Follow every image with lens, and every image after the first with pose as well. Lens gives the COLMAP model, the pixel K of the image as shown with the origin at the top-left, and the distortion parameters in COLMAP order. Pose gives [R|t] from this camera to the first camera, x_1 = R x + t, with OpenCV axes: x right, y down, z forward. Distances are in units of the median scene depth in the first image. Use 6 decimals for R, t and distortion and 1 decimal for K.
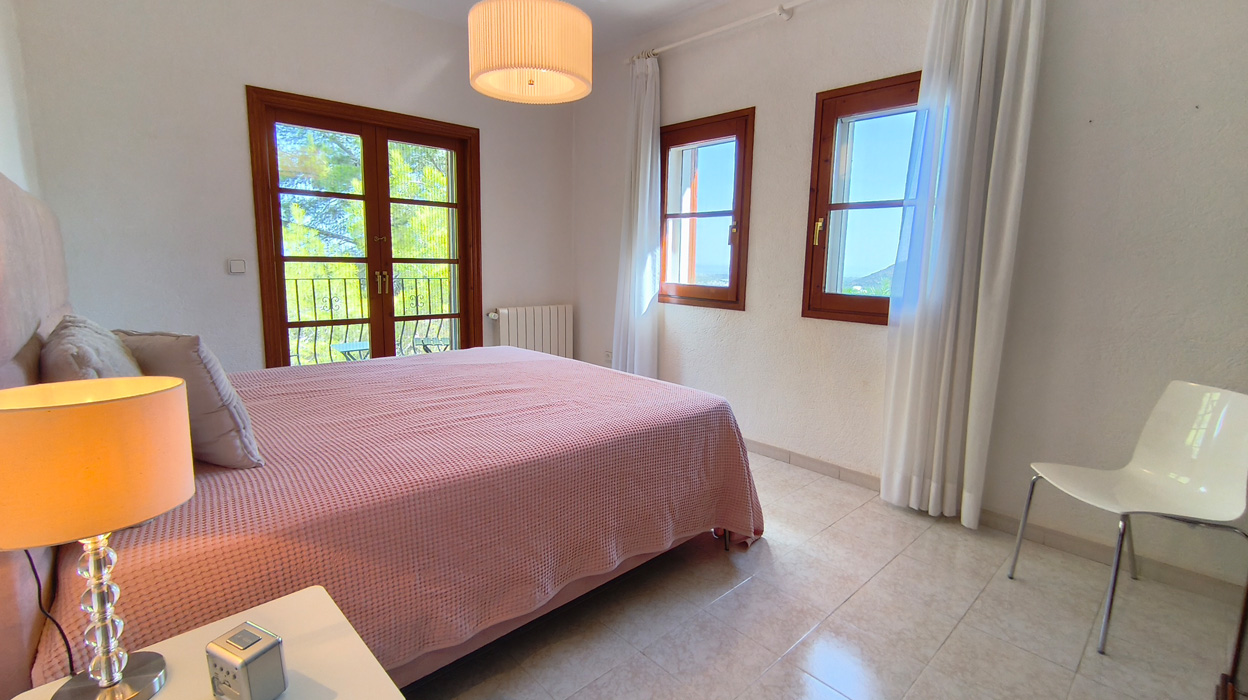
lens RADIAL K [[552.6, 0, 617.6], [0, 552.6, 334.4], [0, 0, 1]] dist [0.001036, 0.012245]
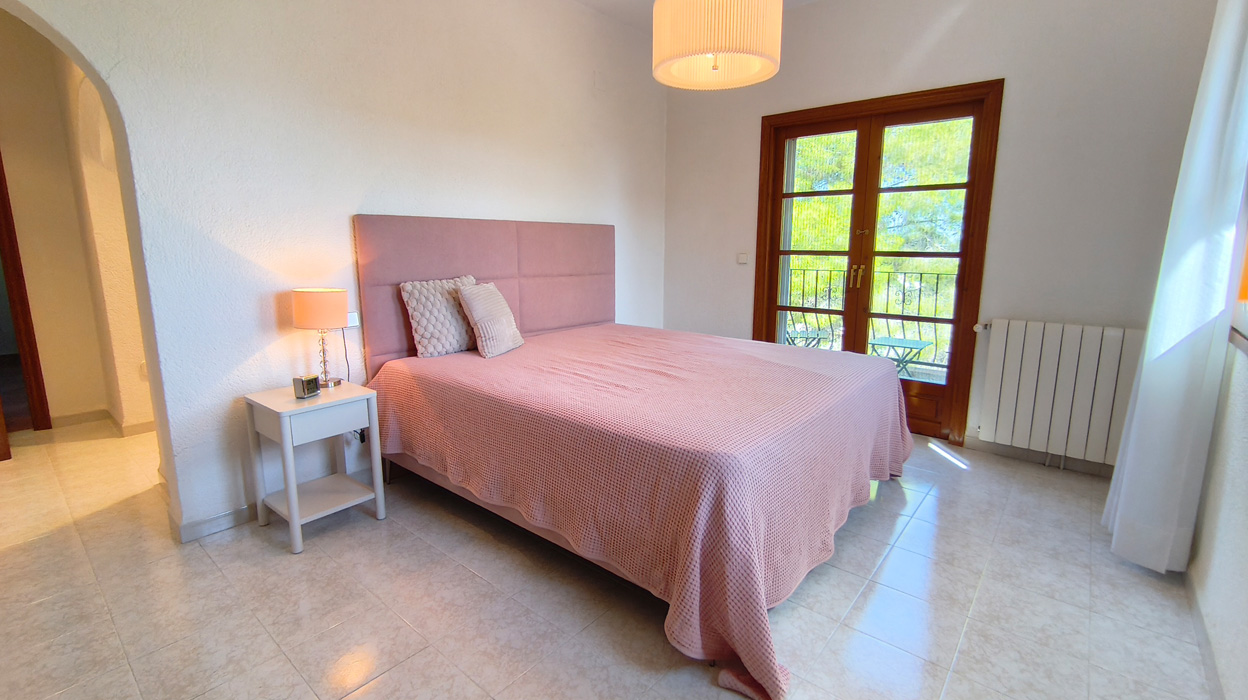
lens RADIAL K [[550.2, 0, 621.6], [0, 550.2, 336.3], [0, 0, 1]] dist [-0.014080, 0.012053]
pose [[0.122195, 0.145541, -0.981777, 0.536553], [-0.137498, 0.982134, 0.128481, -0.060484], [0.982936, 0.119293, 0.140023, 0.496177]]
